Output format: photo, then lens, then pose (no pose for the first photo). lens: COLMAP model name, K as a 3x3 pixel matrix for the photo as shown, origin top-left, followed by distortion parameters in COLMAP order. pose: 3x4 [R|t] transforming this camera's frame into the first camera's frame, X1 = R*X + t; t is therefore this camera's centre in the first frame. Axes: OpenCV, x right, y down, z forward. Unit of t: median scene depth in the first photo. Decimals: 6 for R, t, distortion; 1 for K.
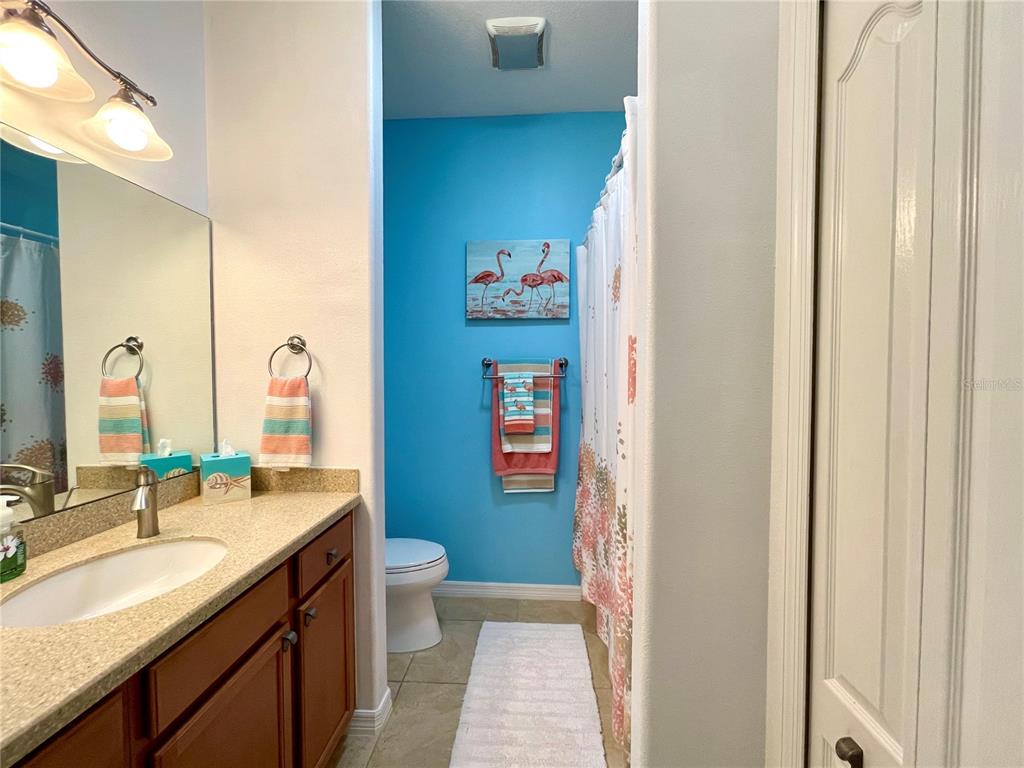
lens RADIAL K [[412.7, 0, 507.0], [0, 412.7, 391.3], [0, 0, 1]] dist [-0.003463, 0.000481]
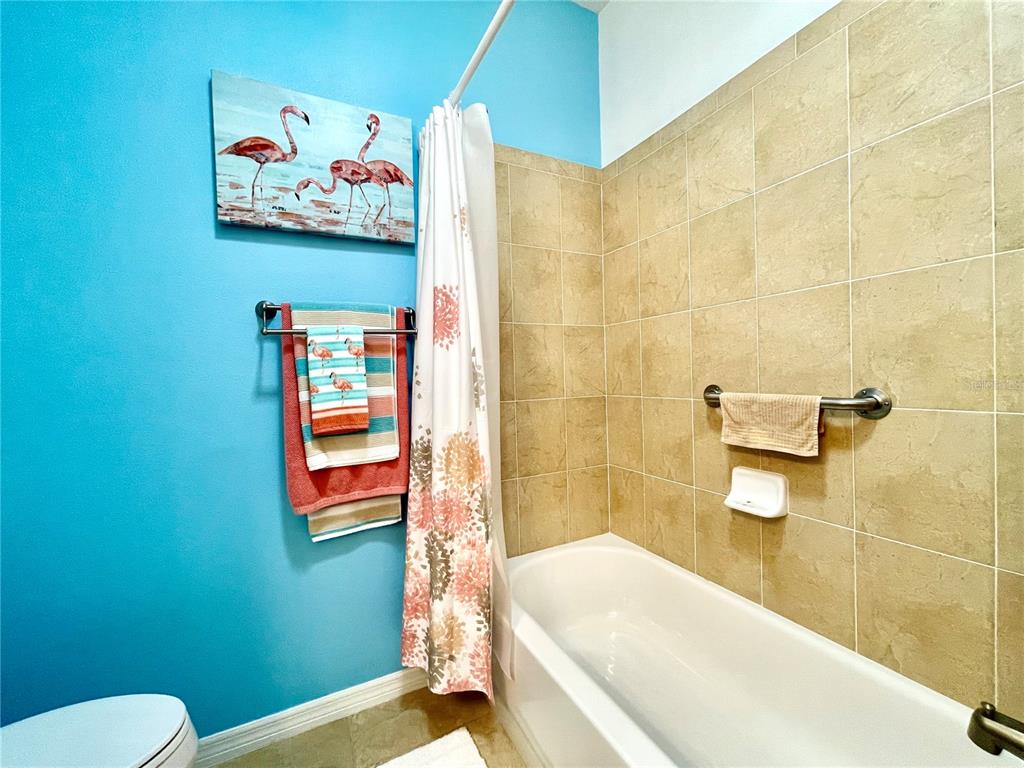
lens RADIAL K [[412.7, 0, 513.2], [0, 412.7, 383.5], [0, 0, 1]] dist [-0.003463, 0.000481]
pose [[0.853787, -0.040056, 0.519079, -0.060451], [0.059057, 0.998052, -0.020120, 0.060986], [-0.517262, 0.047834, 0.854490, 0.392557]]
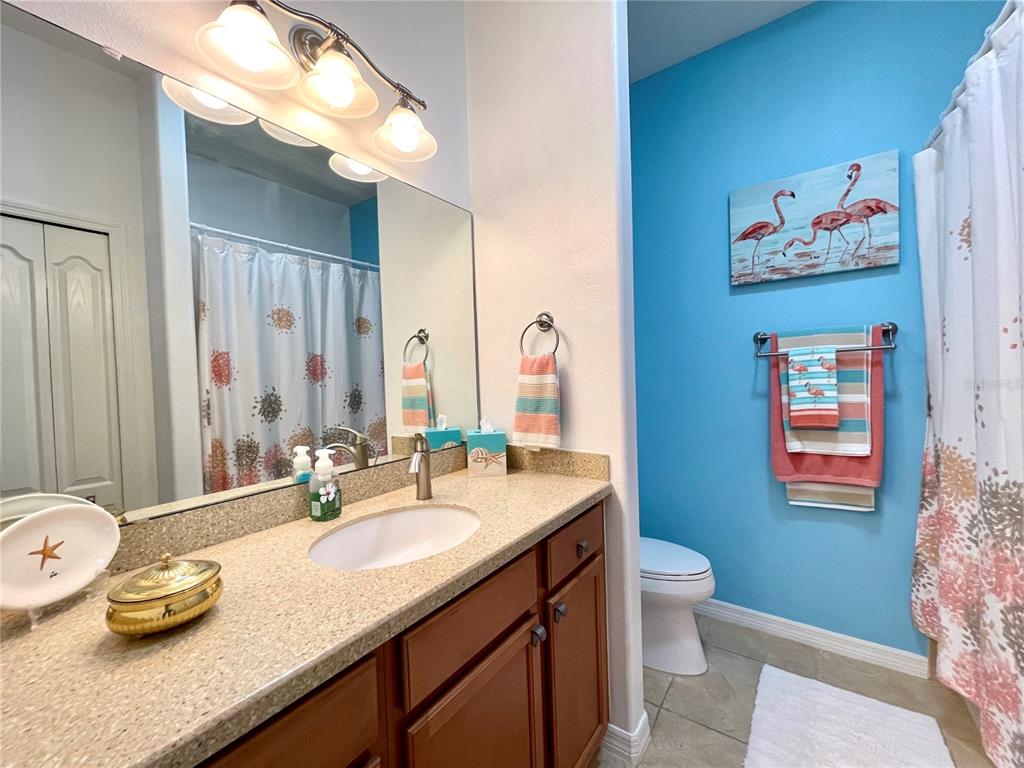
lens RADIAL K [[412.7, 0, 512.4], [0, 412.7, 383.9], [0, 0, 1]] dist [-0.003463, 0.000481]
pose [[0.843469, -0.017157, -0.536903, -0.029325], [0.014027, 0.999852, -0.009915, 0.022269], [0.536994, 0.000832, 0.843585, 0.073649]]
